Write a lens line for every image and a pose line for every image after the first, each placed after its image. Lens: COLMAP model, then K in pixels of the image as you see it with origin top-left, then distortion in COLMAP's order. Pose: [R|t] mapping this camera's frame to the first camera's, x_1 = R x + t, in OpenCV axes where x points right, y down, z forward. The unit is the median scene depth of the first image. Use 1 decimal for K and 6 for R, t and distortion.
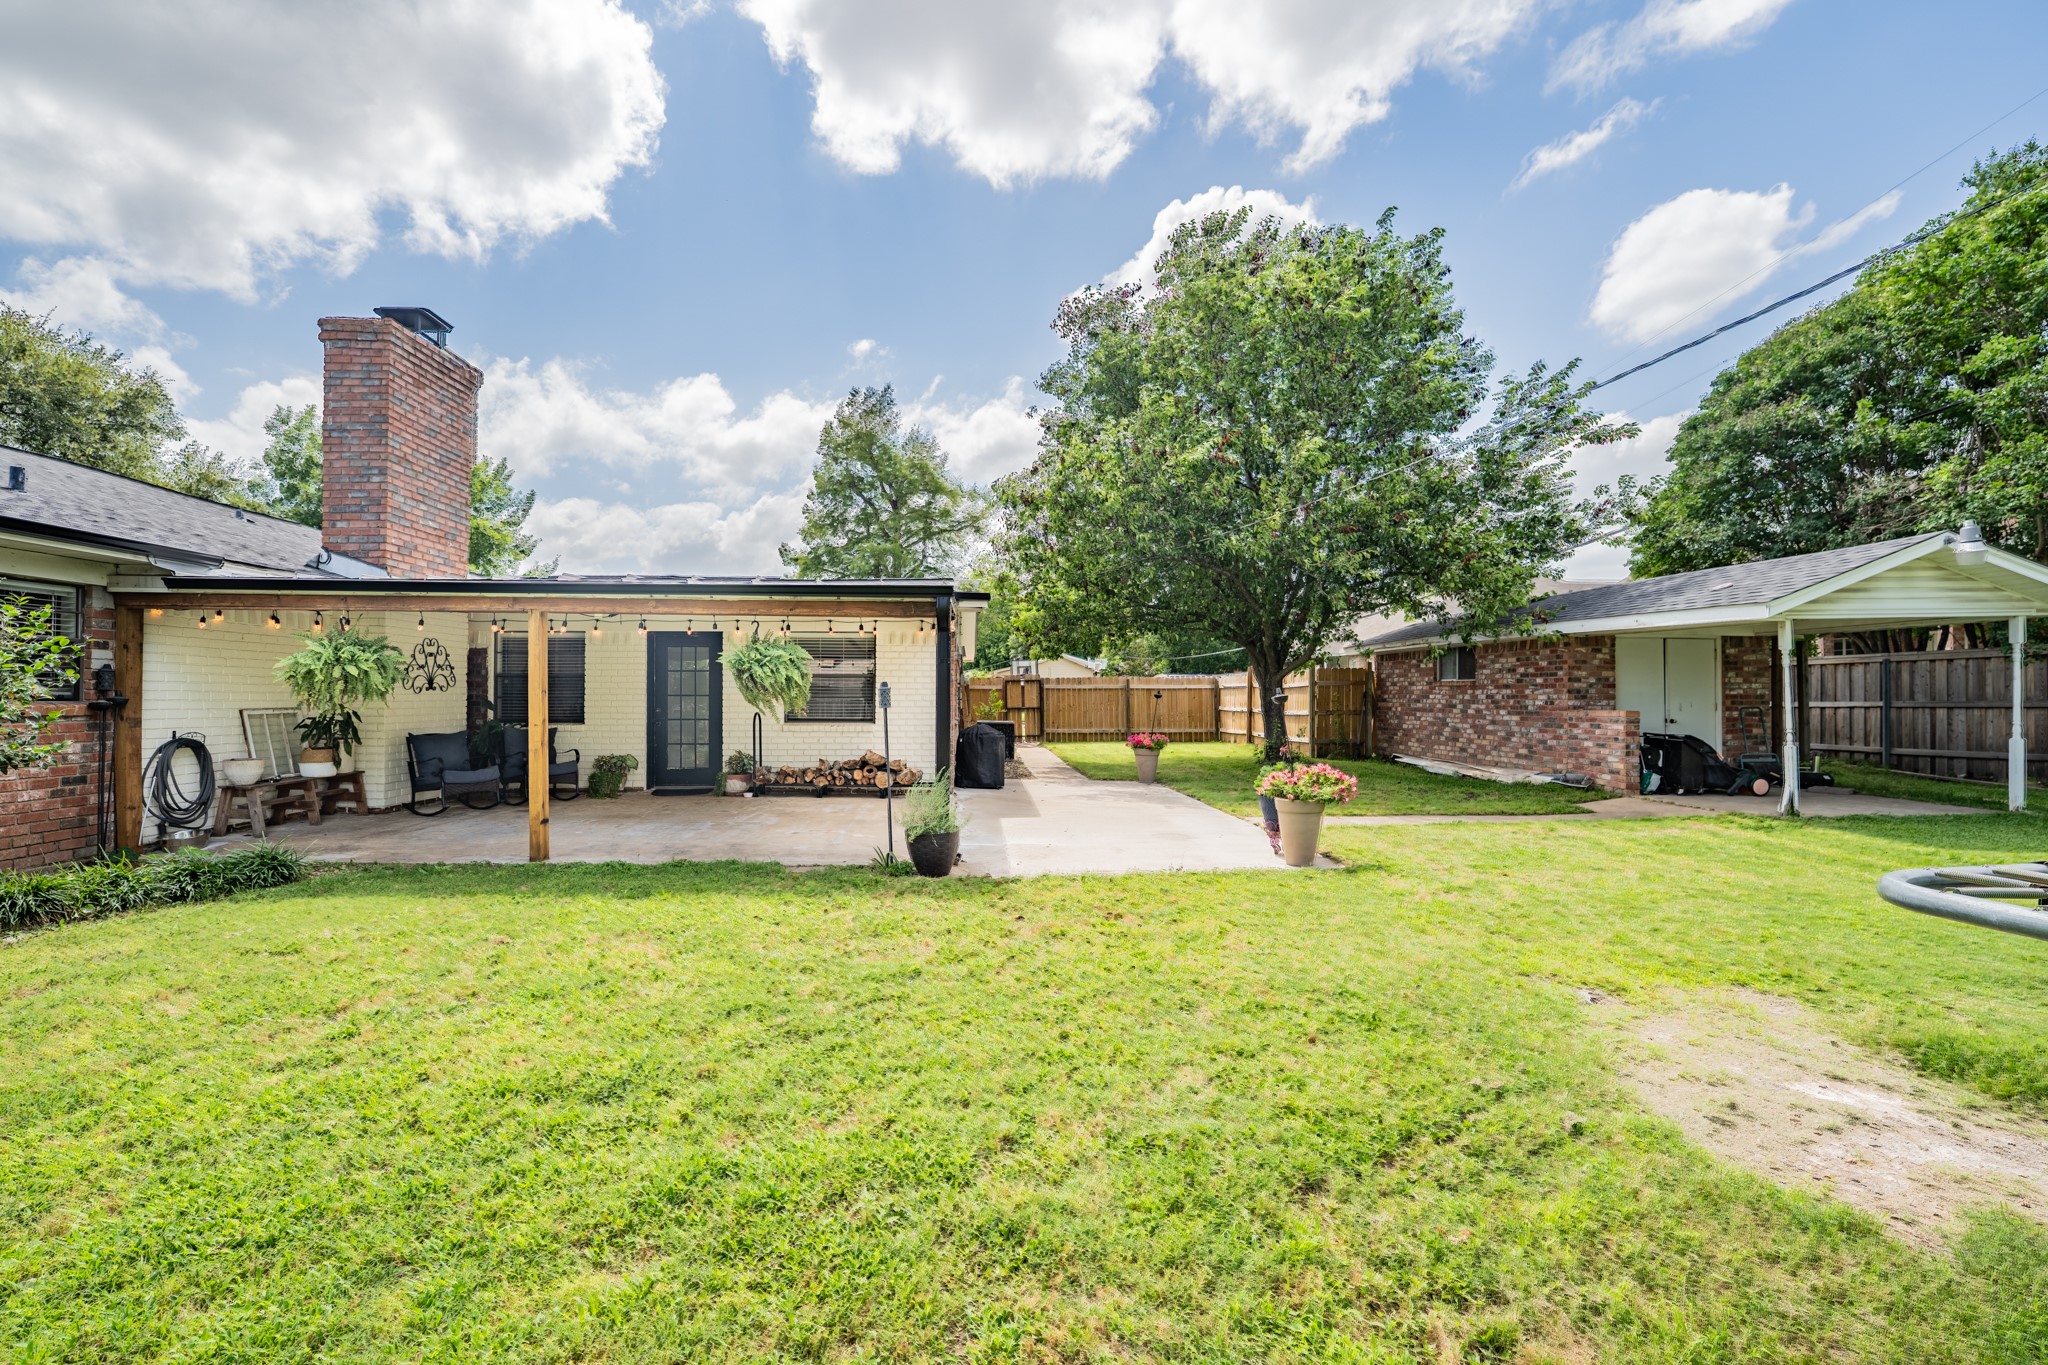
lens RADIAL K [[853.3, 0, 1024.0], [0, 853.3, 682.5], [0, 0, 1]] dist [-0.008835, -0.000154]
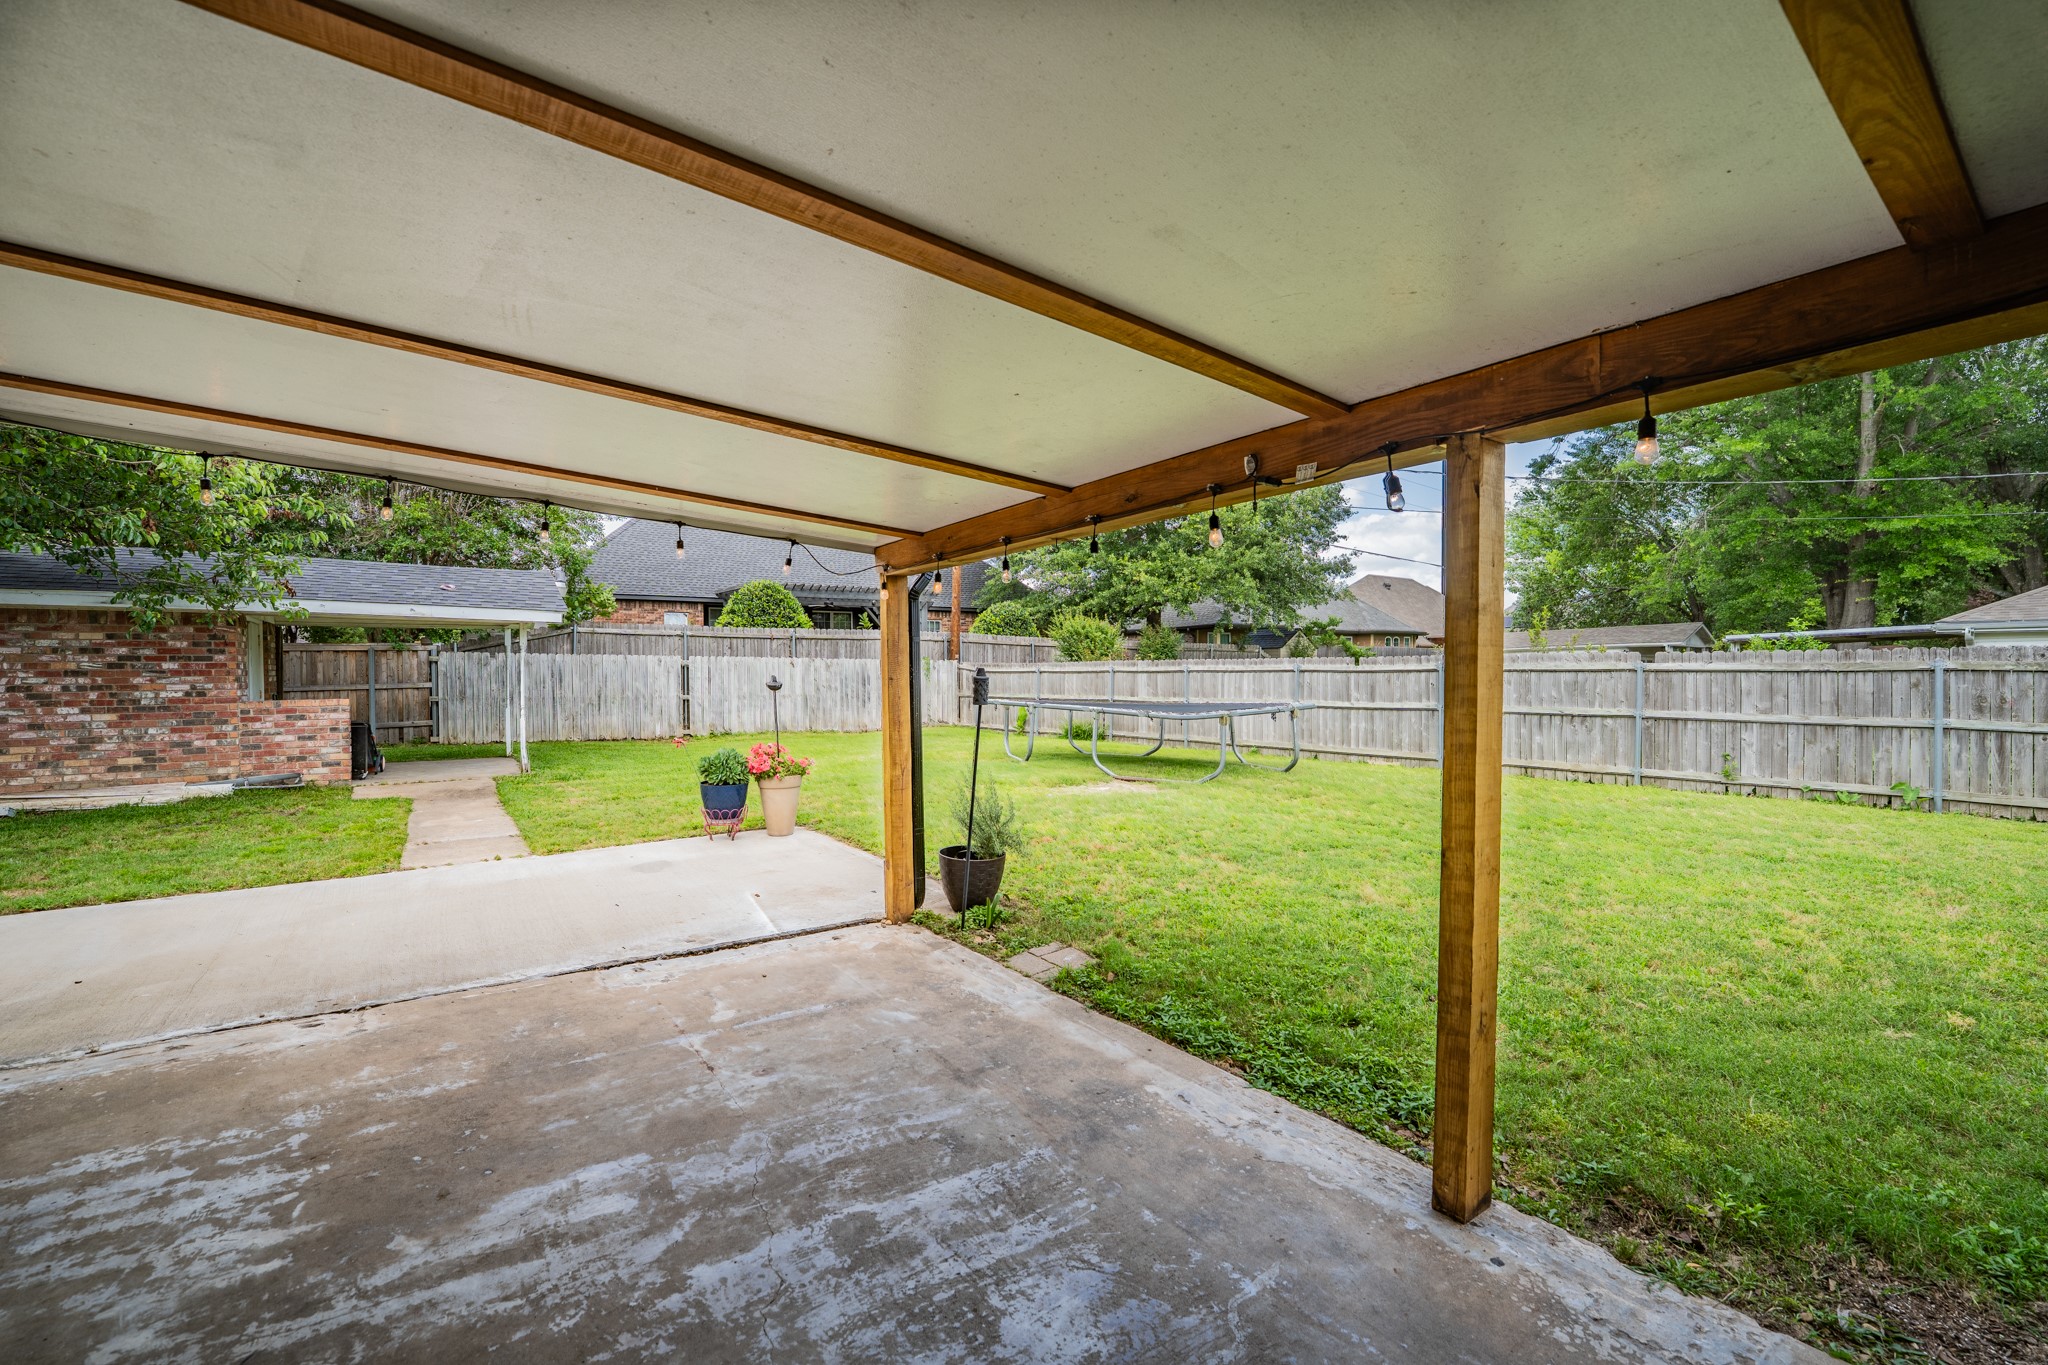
lens RADIAL K [[831.2, 0, 1024.0], [0, 831.2, 682.5], [0, 0, 1]] dist [-0.020097, -0.000028]
pose [[-0.531043, -0.009490, 0.847291, -0.481454], [-0.005895, 0.999954, 0.007505, 0.003284], [-0.847324, -0.001010, -0.531075, 0.826078]]
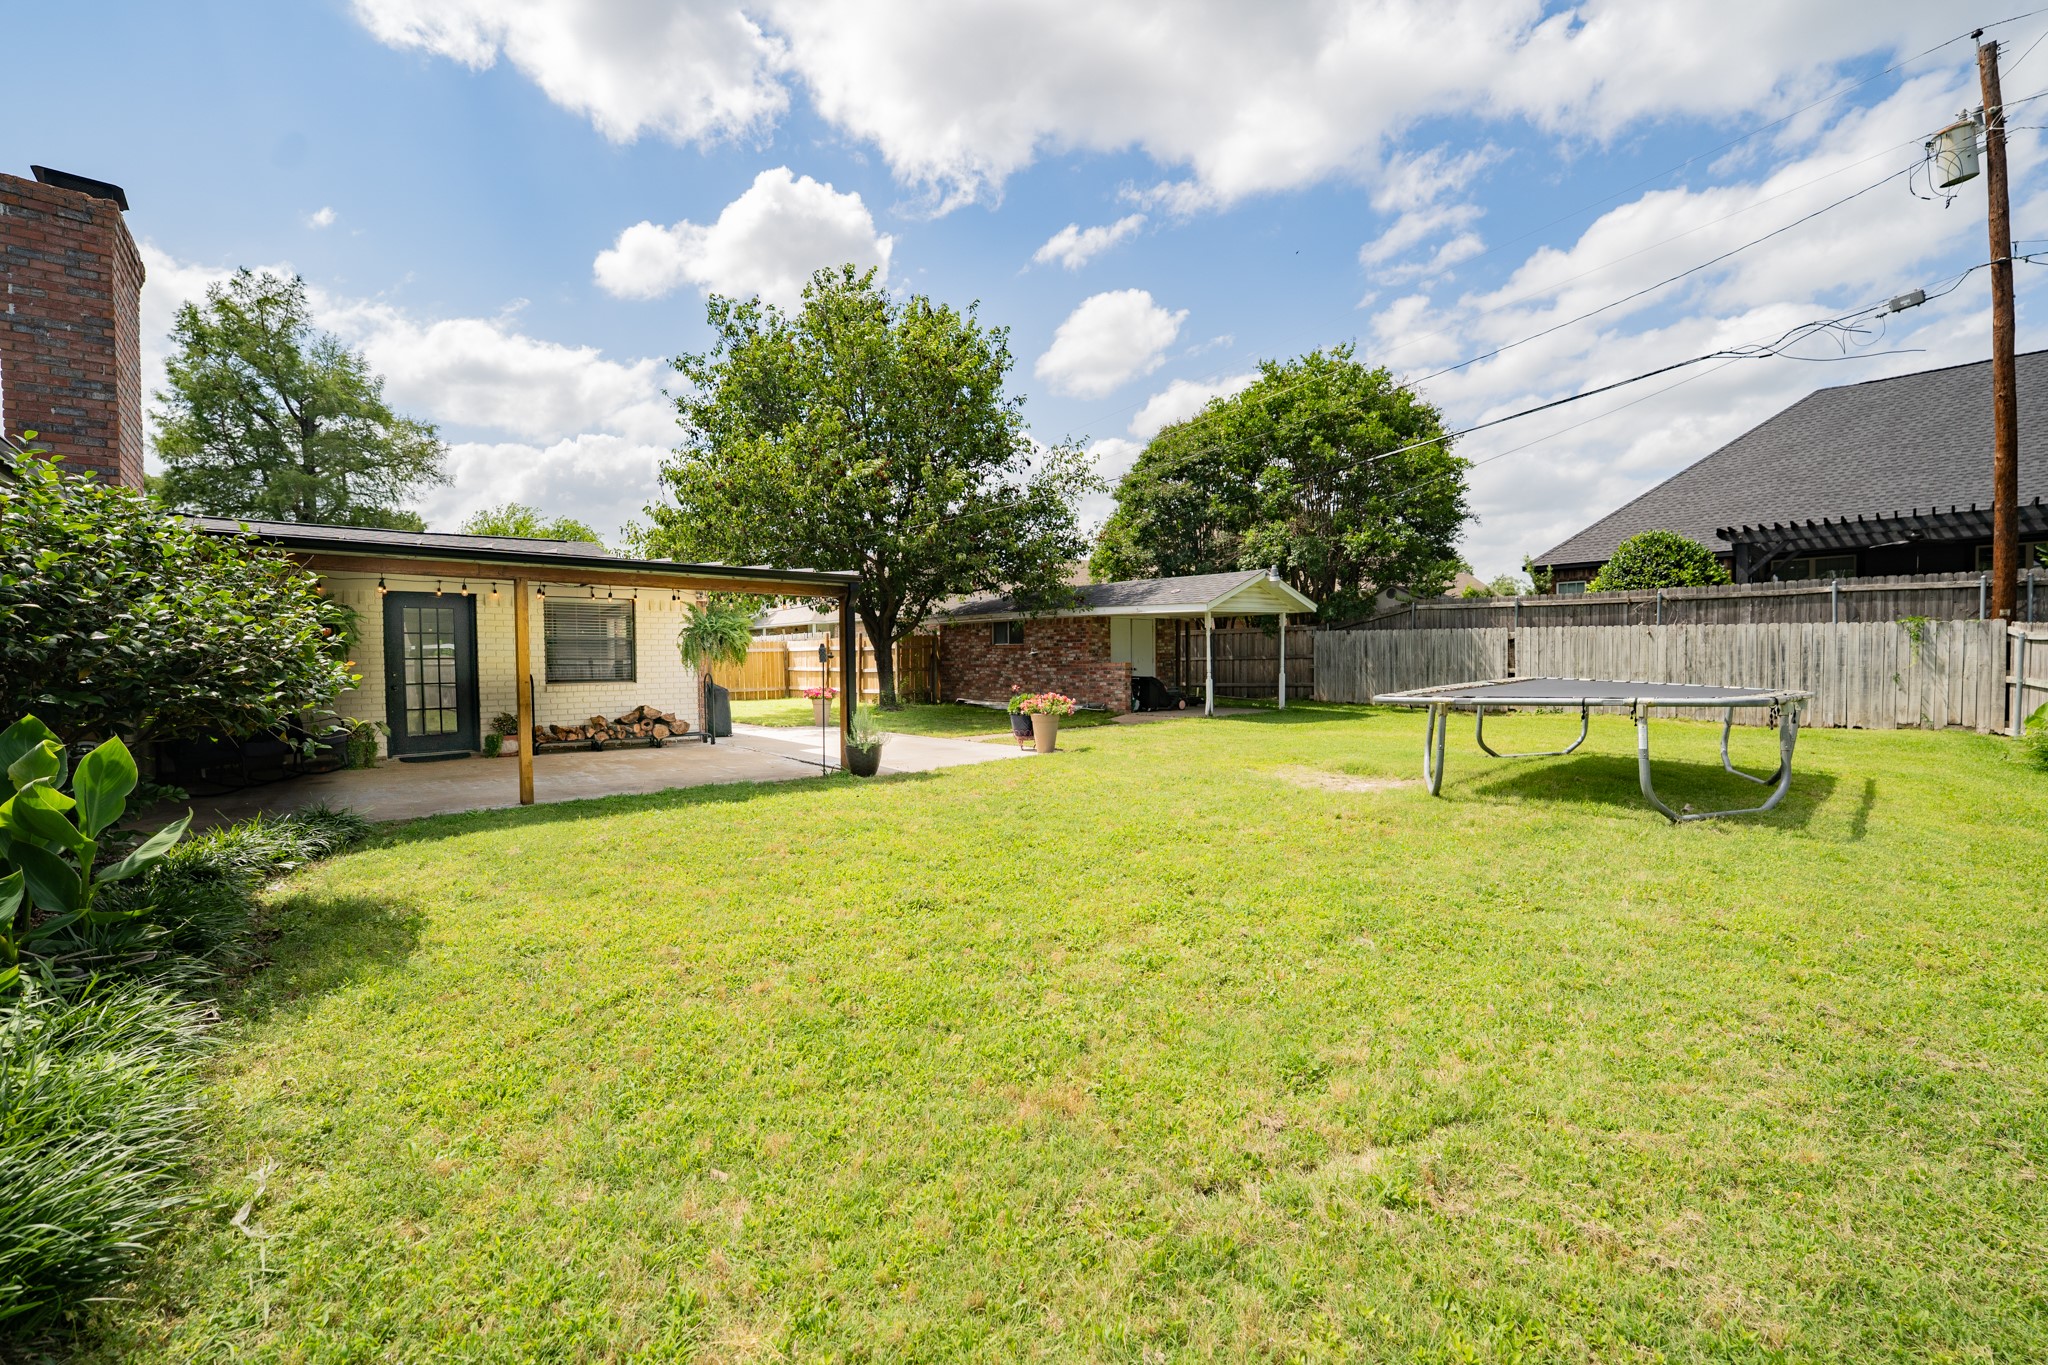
lens RADIAL K [[853.3, 0, 1024.0], [0, 853.3, 682.5], [0, 0, 1]] dist [-0.008835, -0.000154]
pose [[0.778144, -0.026119, 0.627542, -0.483601], [0.000815, 0.999176, 0.040576, 0.004195], [-0.628085, -0.031062, 0.777525, -0.169678]]
